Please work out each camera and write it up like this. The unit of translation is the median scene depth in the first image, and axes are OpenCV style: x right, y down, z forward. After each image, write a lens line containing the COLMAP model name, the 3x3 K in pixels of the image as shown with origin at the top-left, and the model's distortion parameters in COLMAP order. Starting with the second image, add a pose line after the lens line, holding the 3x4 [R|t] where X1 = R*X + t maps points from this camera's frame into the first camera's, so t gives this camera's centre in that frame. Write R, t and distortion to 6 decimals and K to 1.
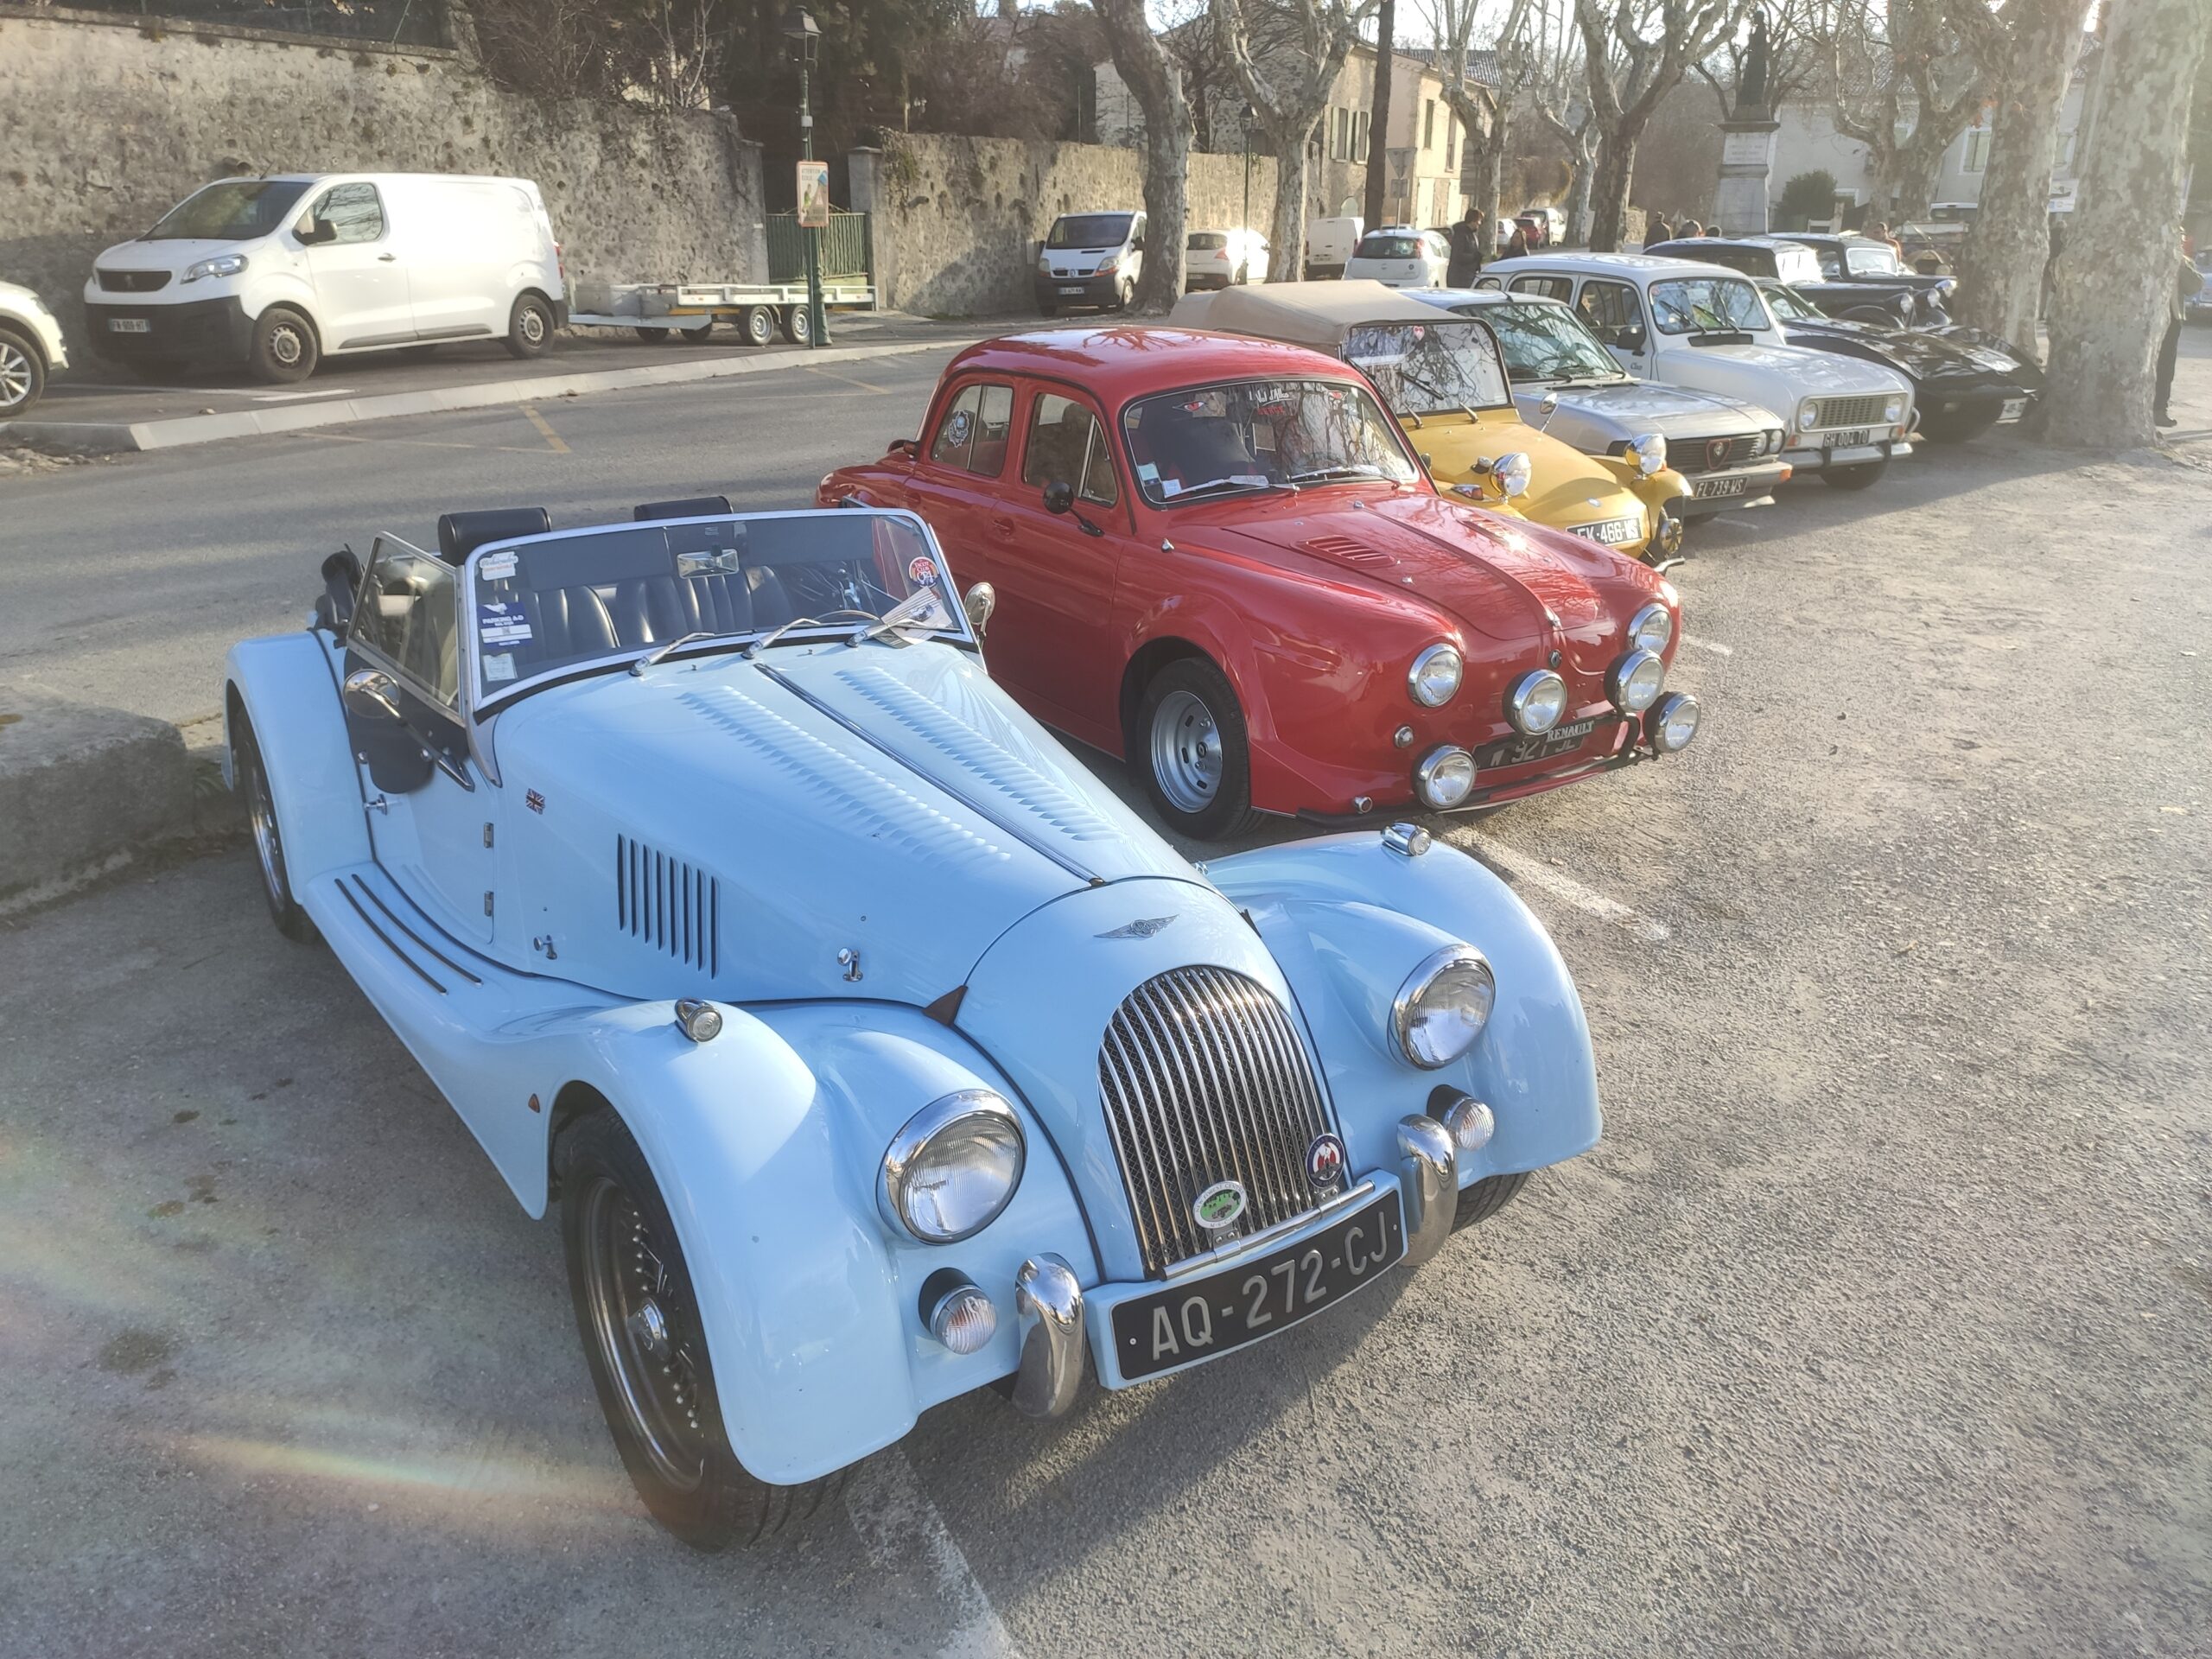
lens RADIAL K [[1774.2, 0, 1106.0], [0, 1774.2, 829.5], [0, 0, 1]] dist [0.126231, -0.172276]
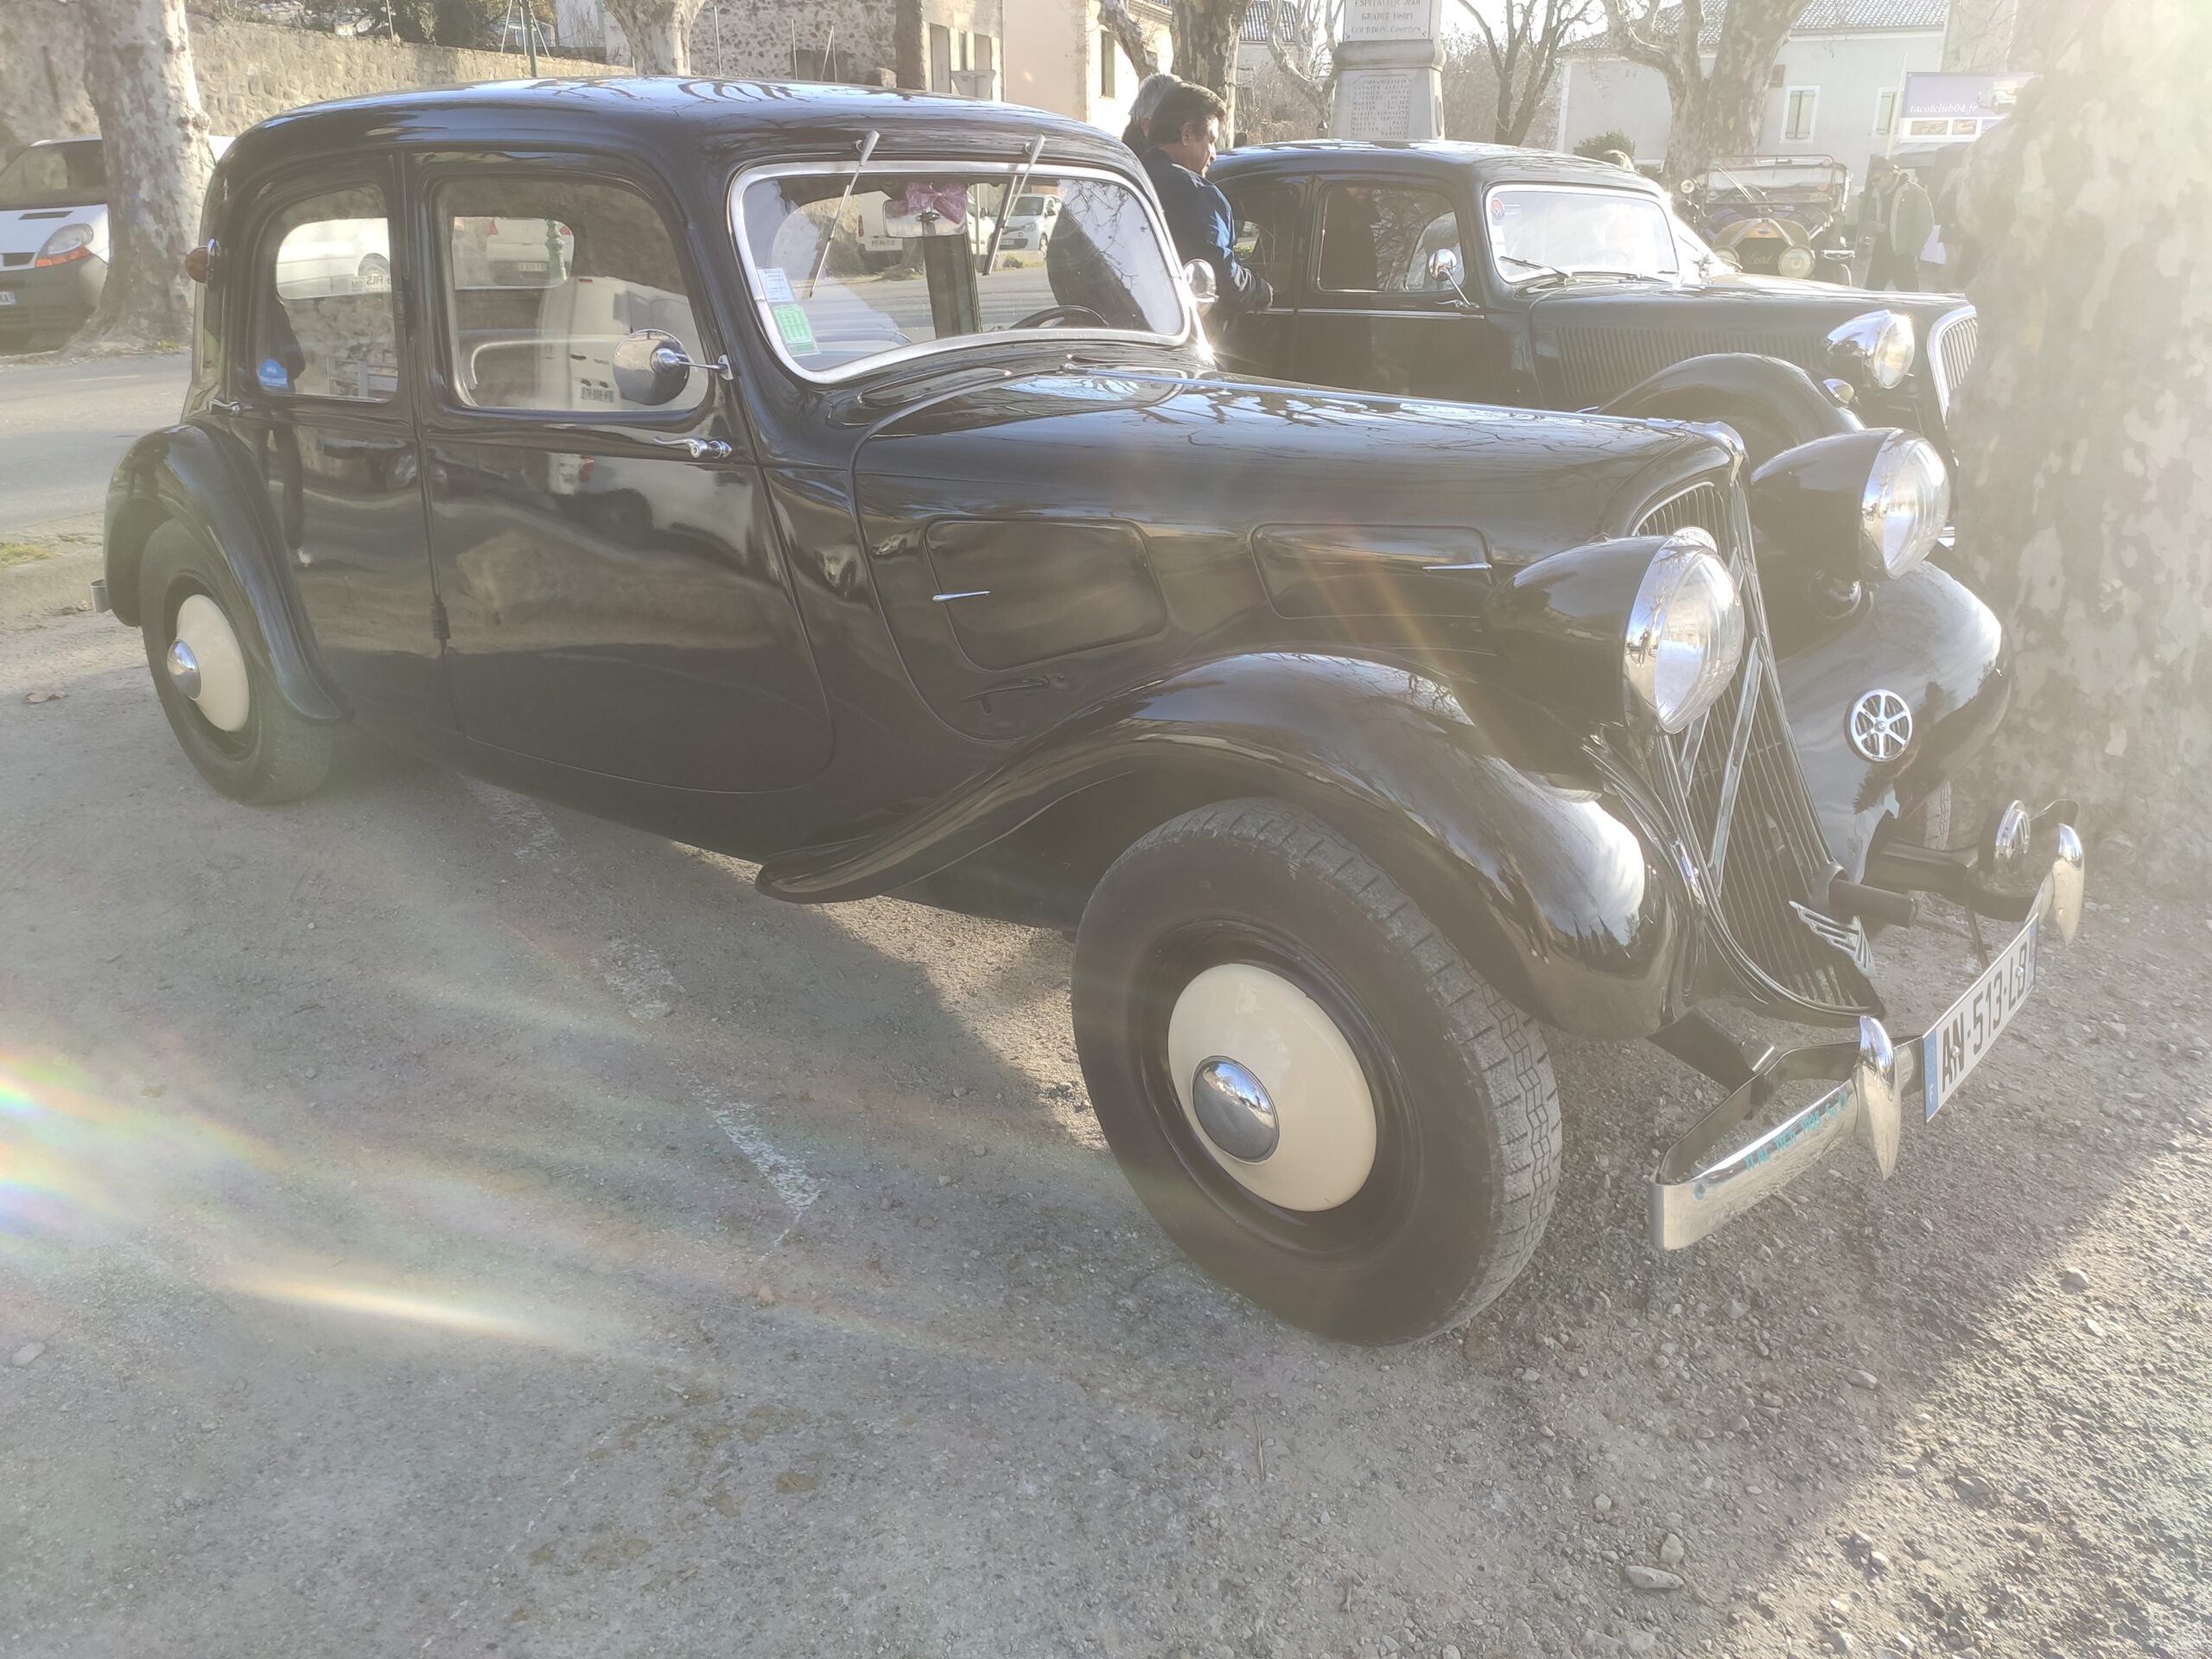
lens RADIAL K [[1774.2, 0, 1106.0], [0, 1774.2, 829.5], [0, 0, 1]] dist [0.126231, -0.172276]
pose [[0.996408, -0.029671, 0.079316, 0.360558], [0.029173, 0.999547, 0.007420, -0.252602], [-0.079500, -0.005079, 0.996822, 0.812640]]
